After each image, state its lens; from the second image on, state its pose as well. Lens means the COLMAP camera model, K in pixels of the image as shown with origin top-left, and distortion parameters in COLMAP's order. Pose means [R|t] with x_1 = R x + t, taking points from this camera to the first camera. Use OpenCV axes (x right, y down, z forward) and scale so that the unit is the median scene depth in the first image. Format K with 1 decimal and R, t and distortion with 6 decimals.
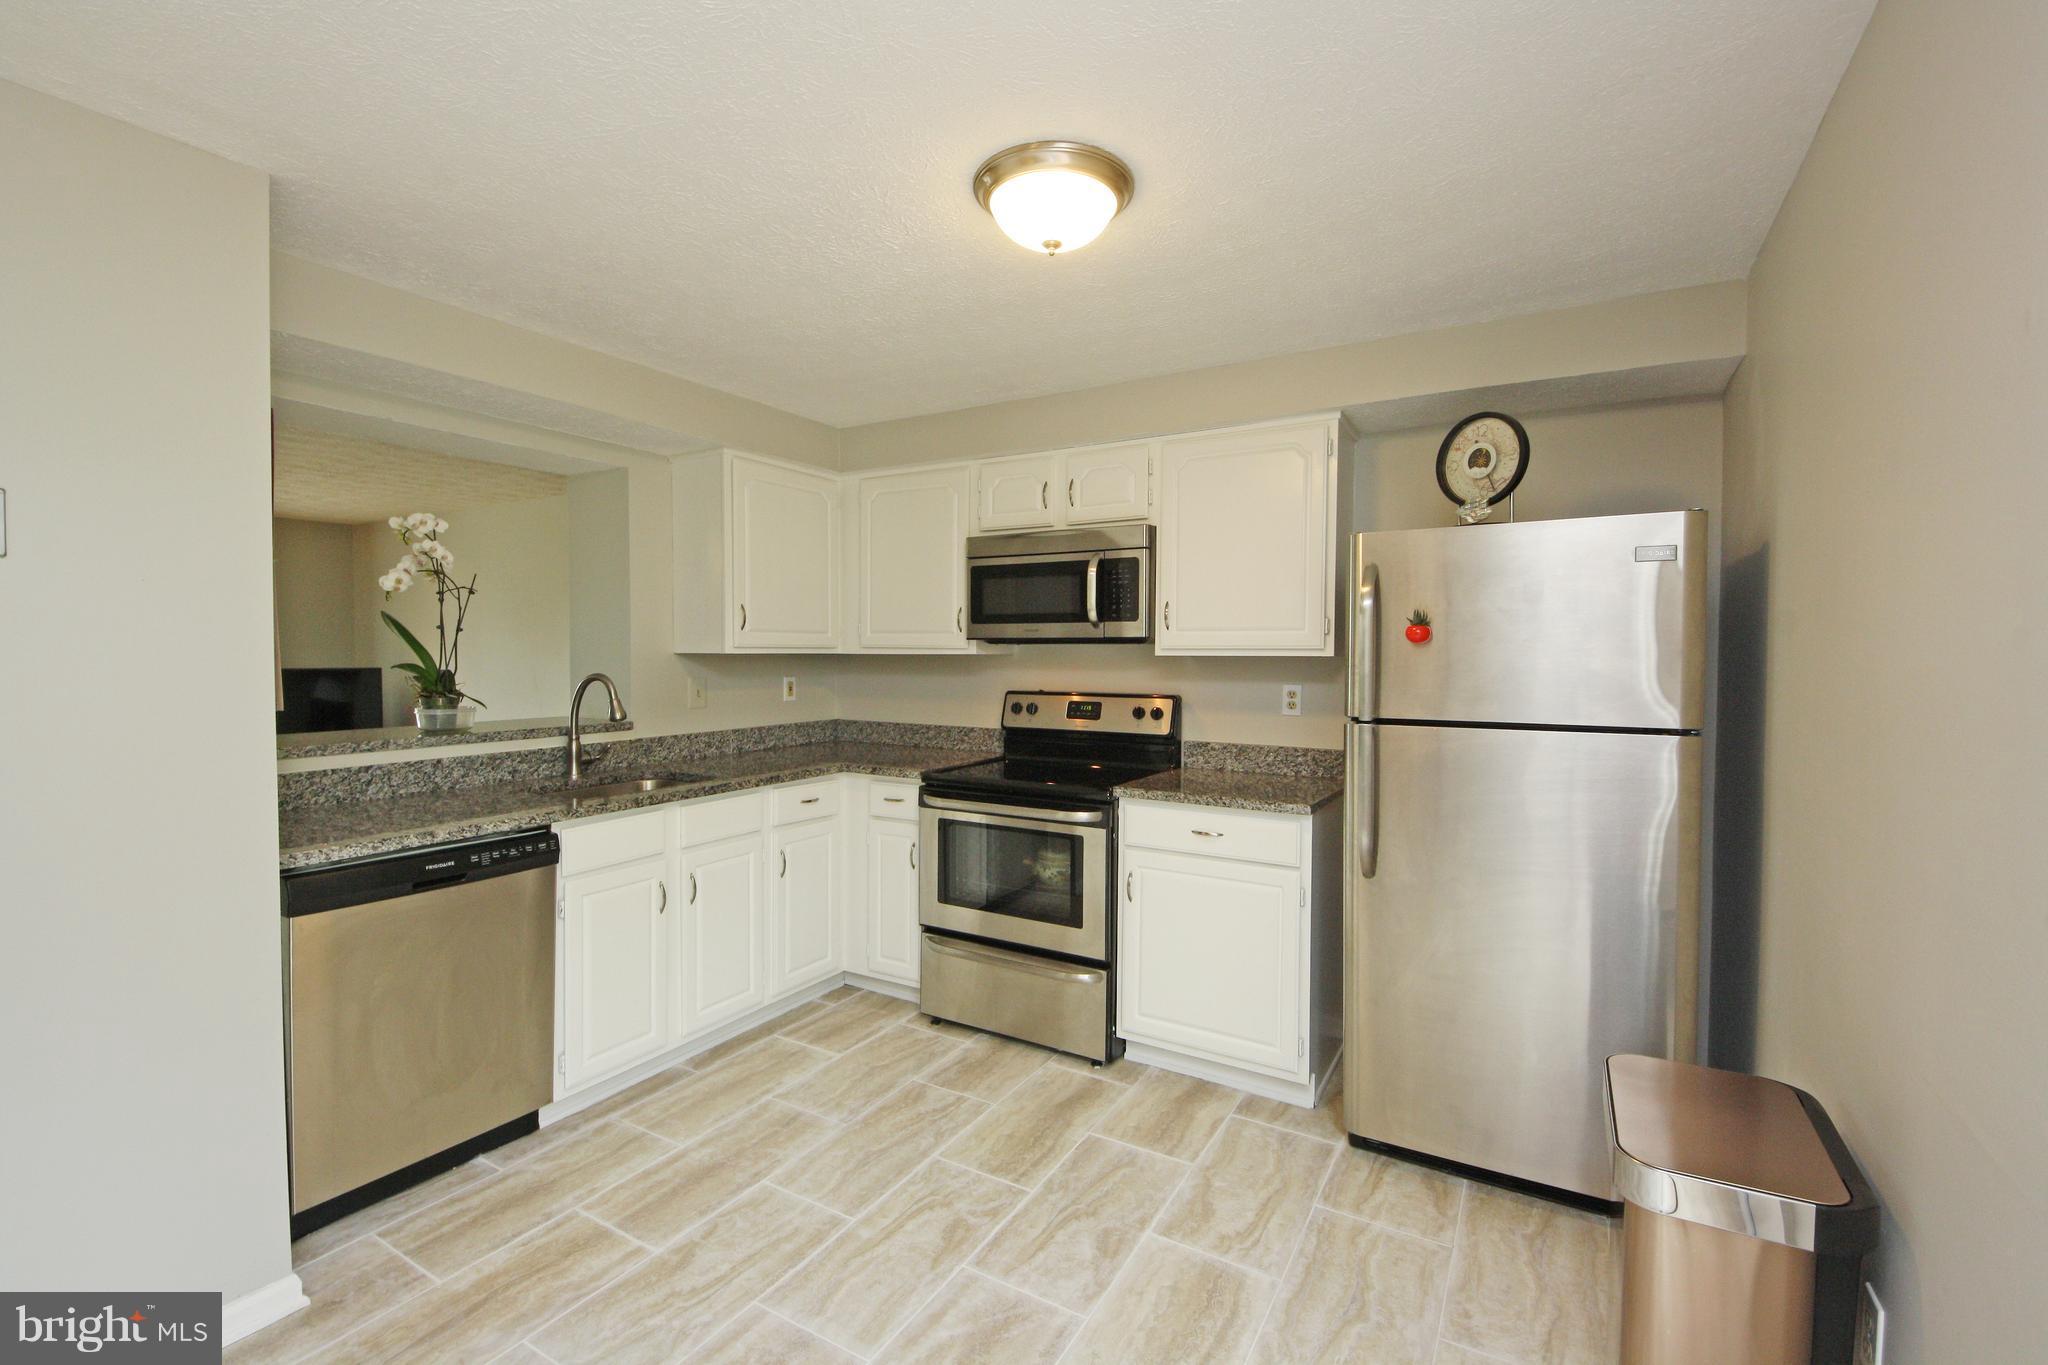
lens RADIAL K [[887.8, 0, 1032.9], [0, 887.8, 675.1], [0, 0, 1]] dist [0.033826, -0.029584]
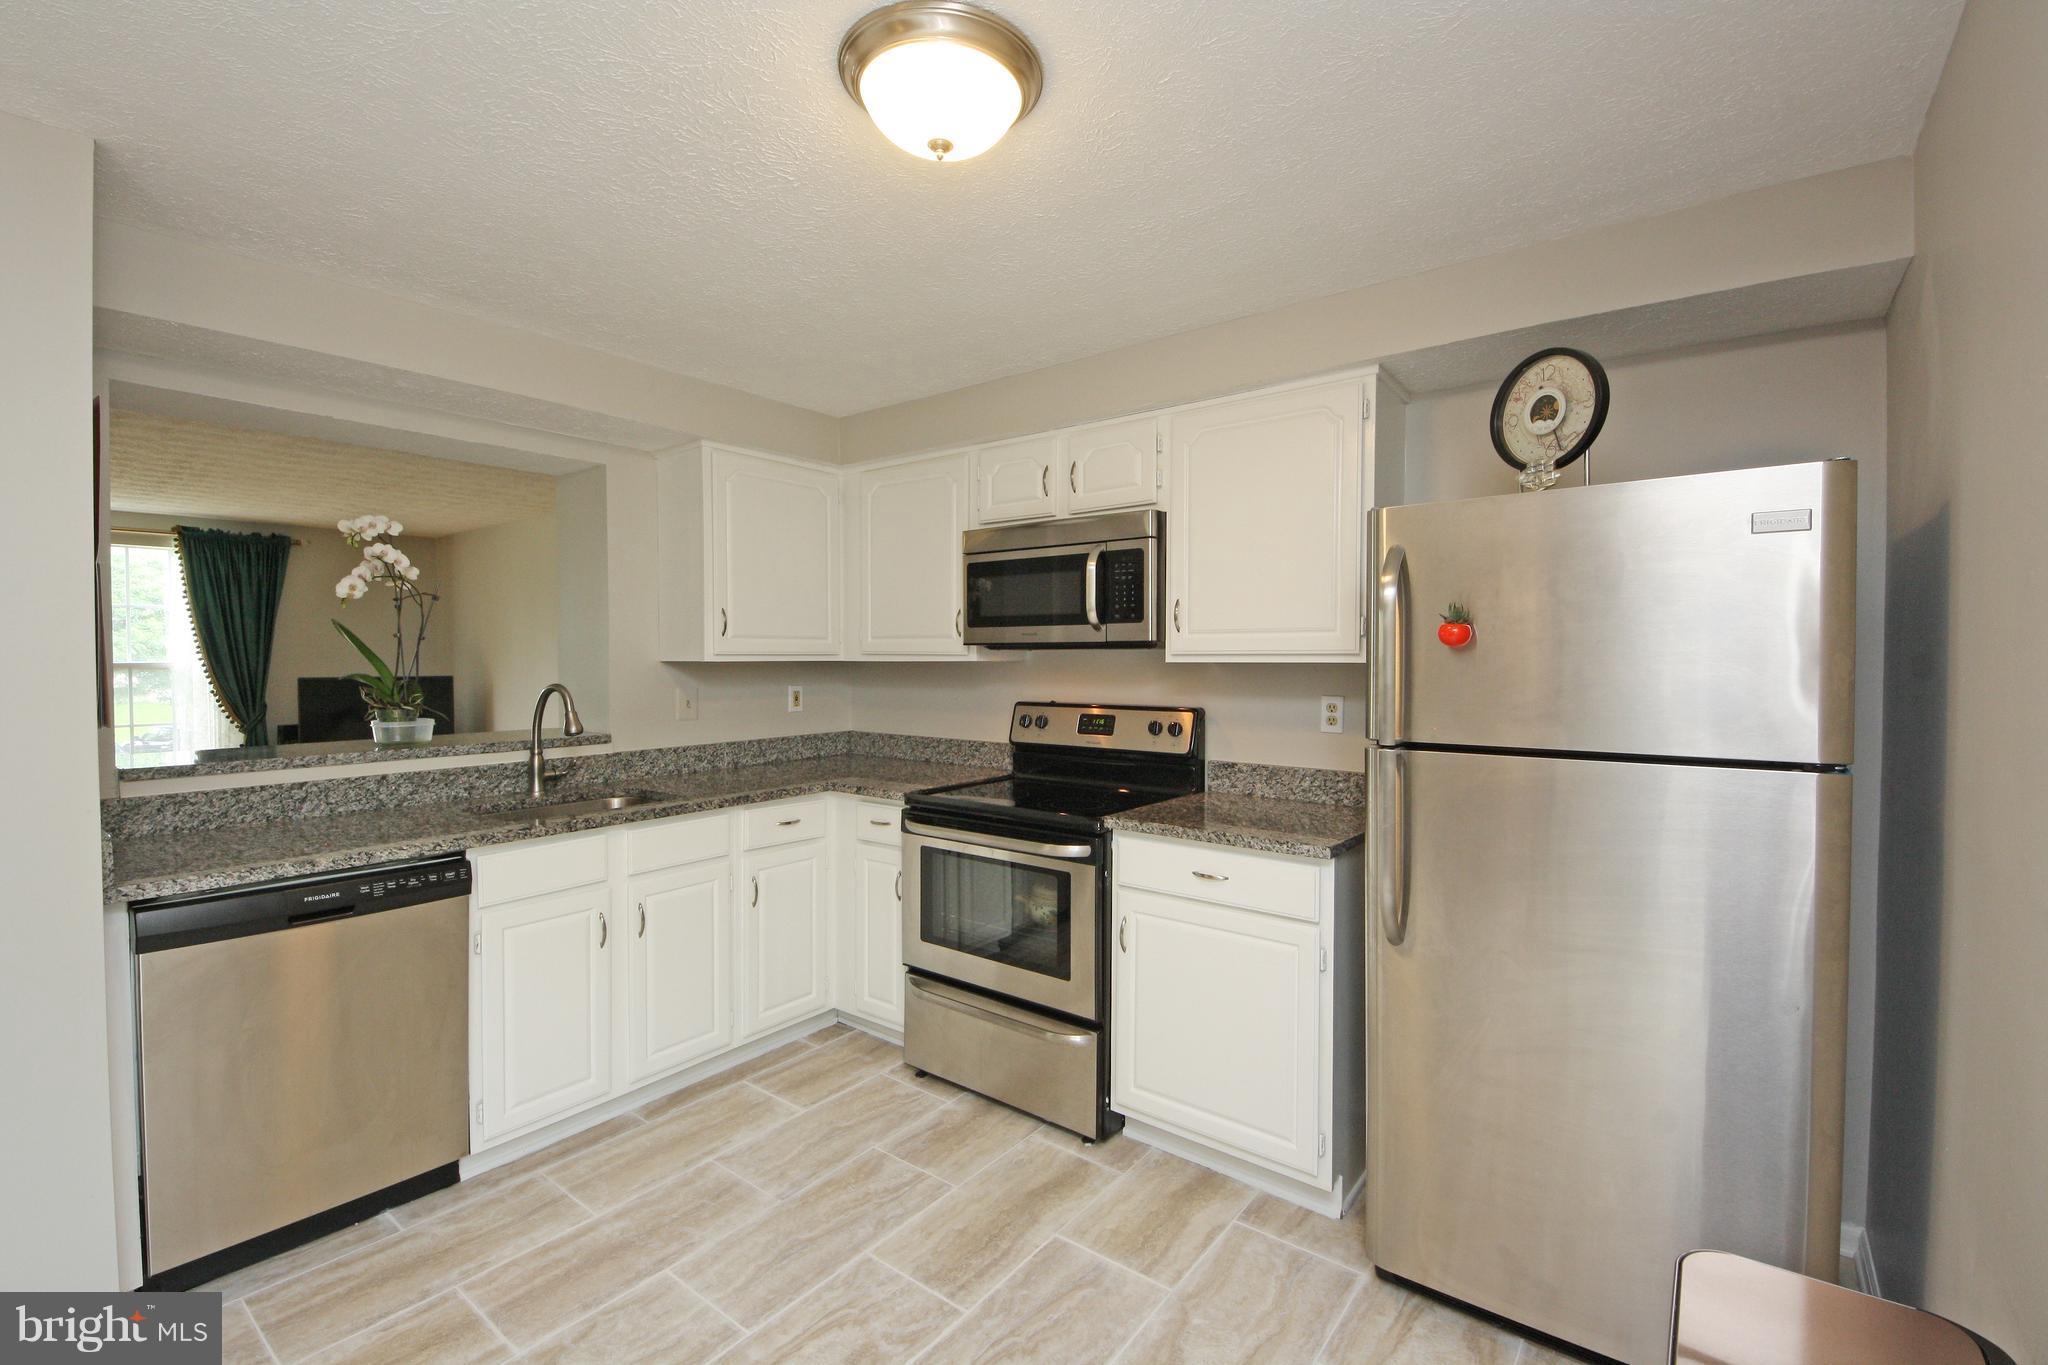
lens RADIAL K [[887.8, 0, 1032.9], [0, 887.8, 675.1], [0, 0, 1]] dist [0.033826, -0.029584]
pose [[0.992219, -0.001512, -0.124494, 0.132900], [0.000799, 0.999983, -0.005780, -0.005397], [0.124500, 0.005635, 0.992204, 0.148199]]
